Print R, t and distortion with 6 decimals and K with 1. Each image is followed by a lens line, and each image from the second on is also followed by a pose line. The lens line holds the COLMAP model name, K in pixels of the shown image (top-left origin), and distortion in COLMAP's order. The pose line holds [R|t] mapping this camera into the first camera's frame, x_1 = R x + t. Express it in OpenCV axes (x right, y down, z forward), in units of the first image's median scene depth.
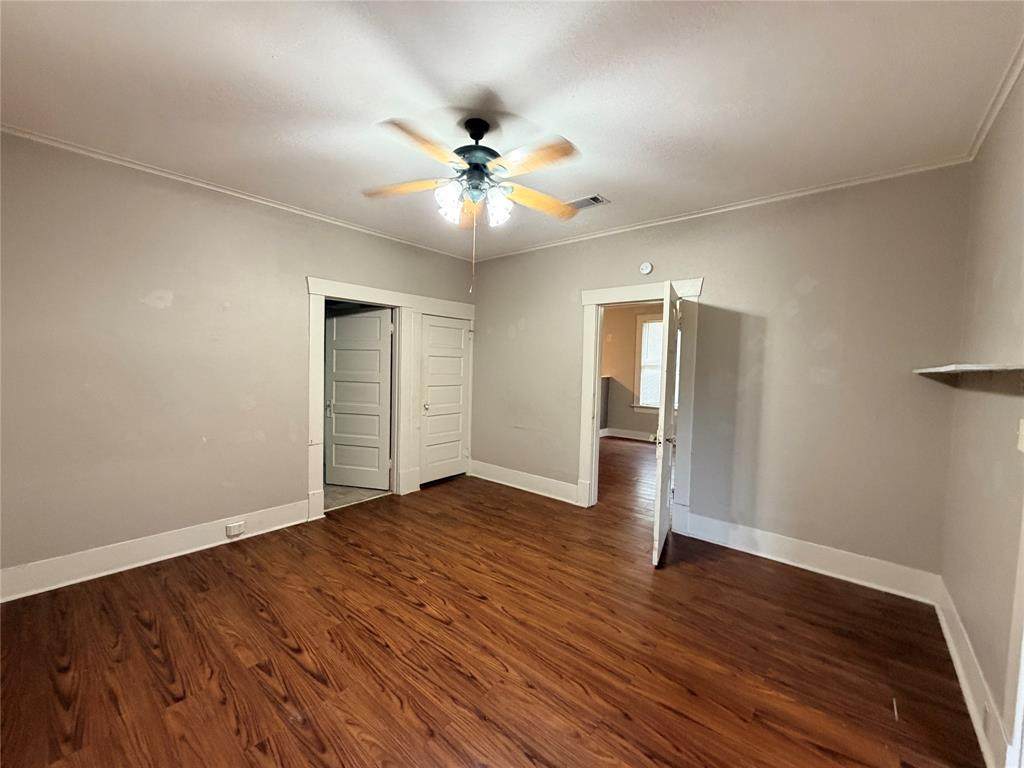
lens RADIAL K [[407.5, 0, 508.3], [0, 407.5, 380.3], [0, 0, 1]] dist [-0.000310, -0.000154]
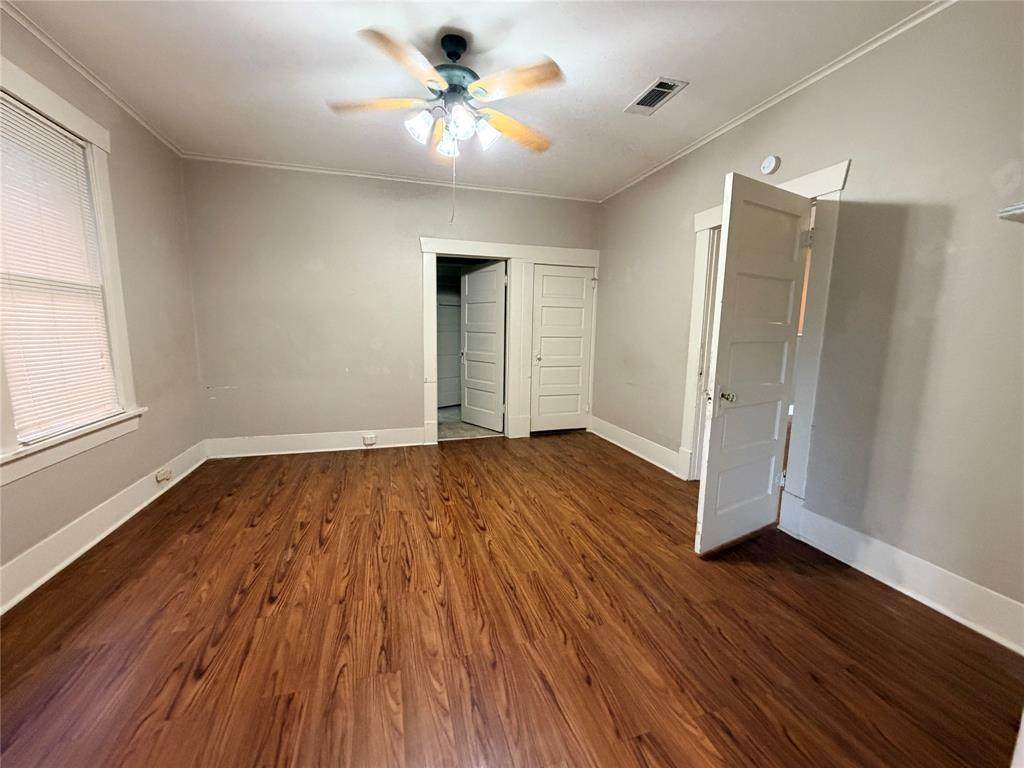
lens RADIAL K [[407.5, 0, 510.4], [0, 407.5, 381.1], [0, 0, 1]] dist [-0.000310, -0.000154]
pose [[0.843769, 0.060880, -0.533242, 0.409755], [-0.018293, 0.996231, 0.084793, 0.057076], [0.536395, -0.061791, 0.841702, 0.149416]]
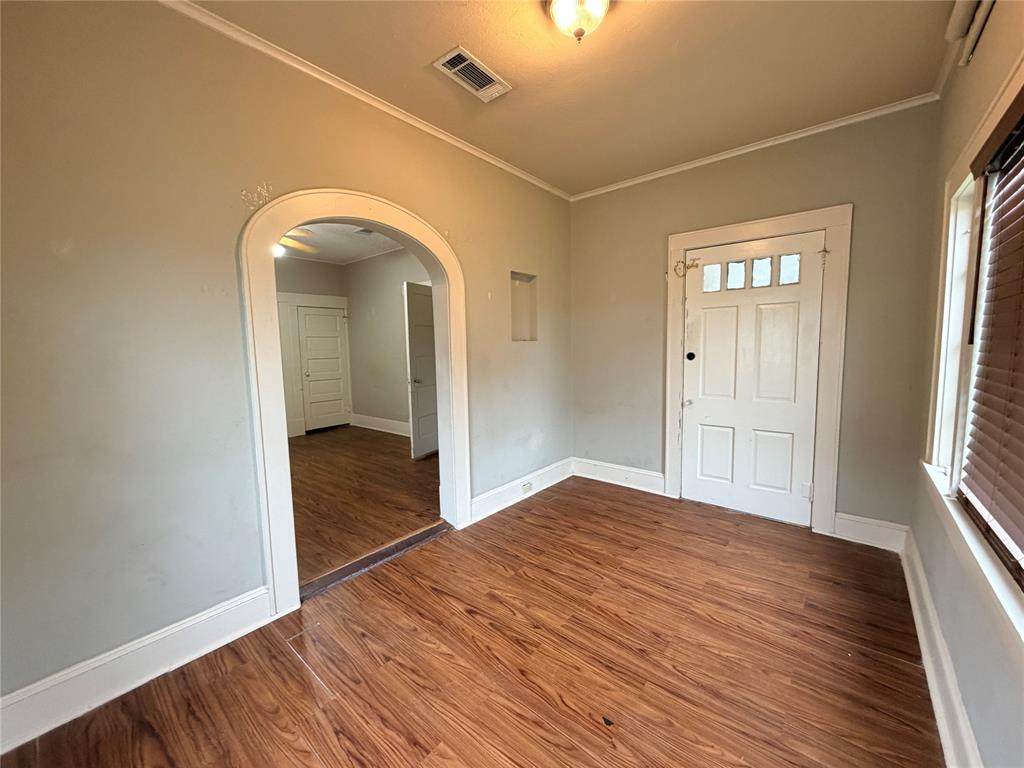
lens RADIAL K [[407.5, 0, 514.9], [0, 407.5, 382.6], [0, 0, 1]] dist [-0.000310, -0.000154]
pose [[0.998712, -0.046694, 0.019841, 0.674603], [0.045649, 0.997695, 0.050212, 0.080907], [-0.022139, -0.049242, 0.998541, -0.553975]]
